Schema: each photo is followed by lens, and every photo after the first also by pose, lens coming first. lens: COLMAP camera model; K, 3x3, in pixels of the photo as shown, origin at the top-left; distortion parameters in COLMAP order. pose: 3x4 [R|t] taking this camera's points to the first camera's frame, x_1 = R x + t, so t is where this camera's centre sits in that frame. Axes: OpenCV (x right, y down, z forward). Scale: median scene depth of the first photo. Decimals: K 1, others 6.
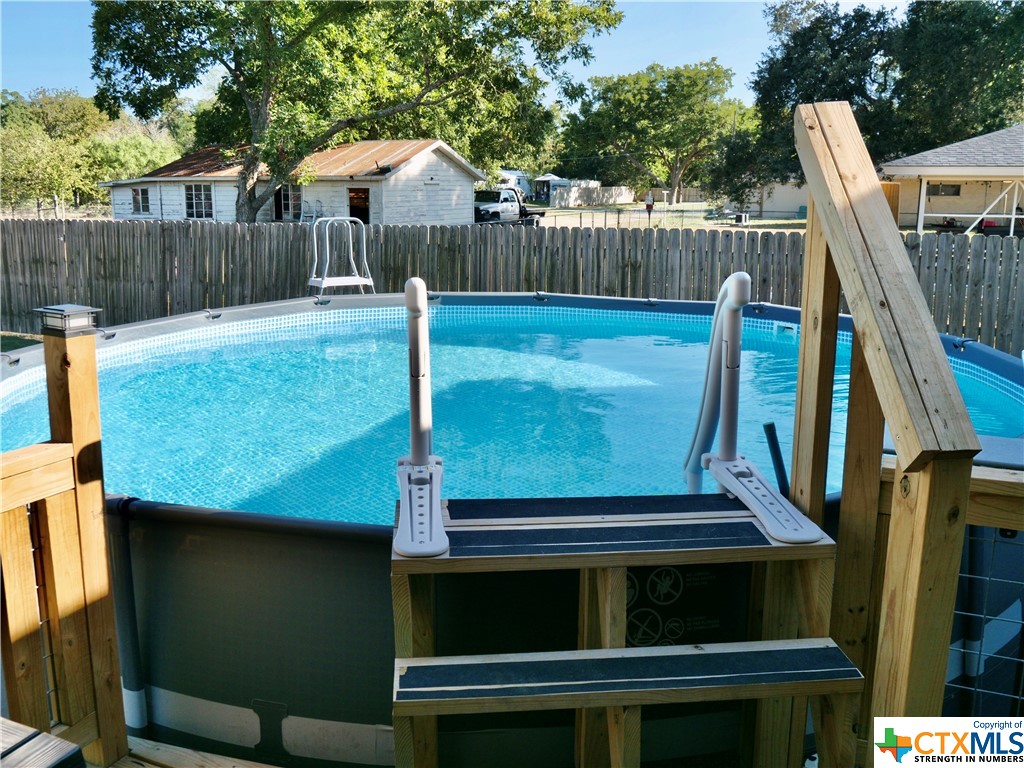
lens RADIAL K [[878.2, 0, 512.0], [0, 878.2, 384.0], [0, 0, 1]] dist [0.063144, -0.187271]
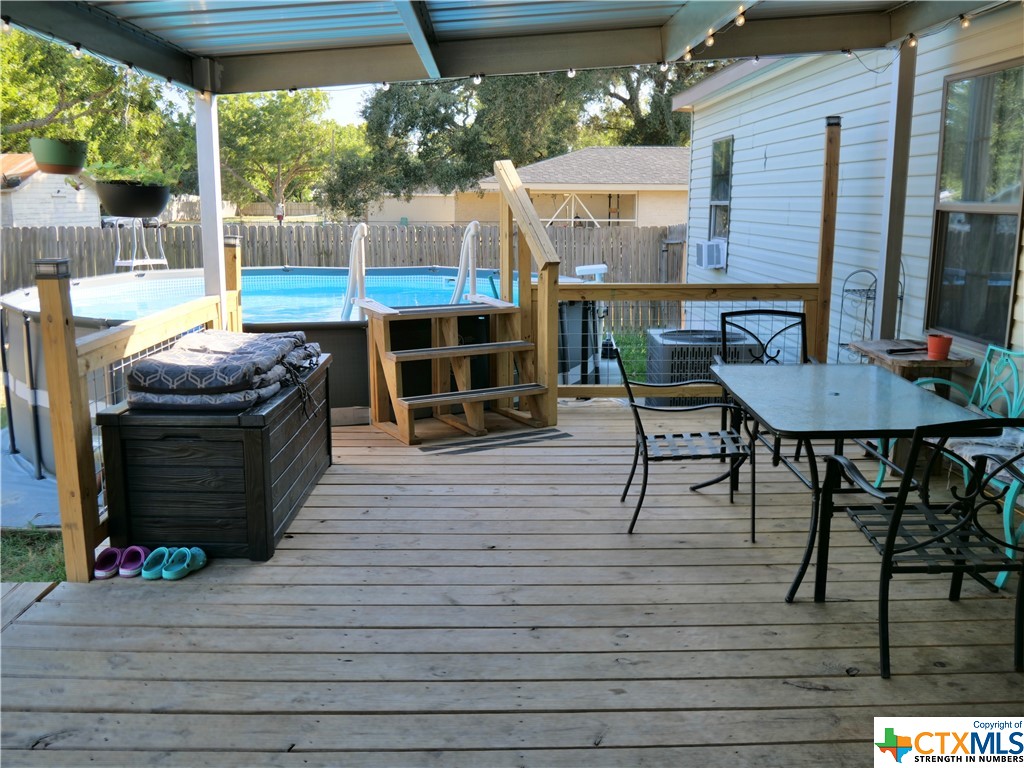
lens RADIAL K [[880.6, 0, 512.0], [0, 880.6, 384.0], [0, 0, 1]] dist [-0.063216, 0.022071]
pose [[0.904314, -0.081039, 0.419105, -0.098159], [0.087109, 0.996188, 0.004668, 0.044751], [-0.417885, 0.032286, 0.907926, -0.177866]]
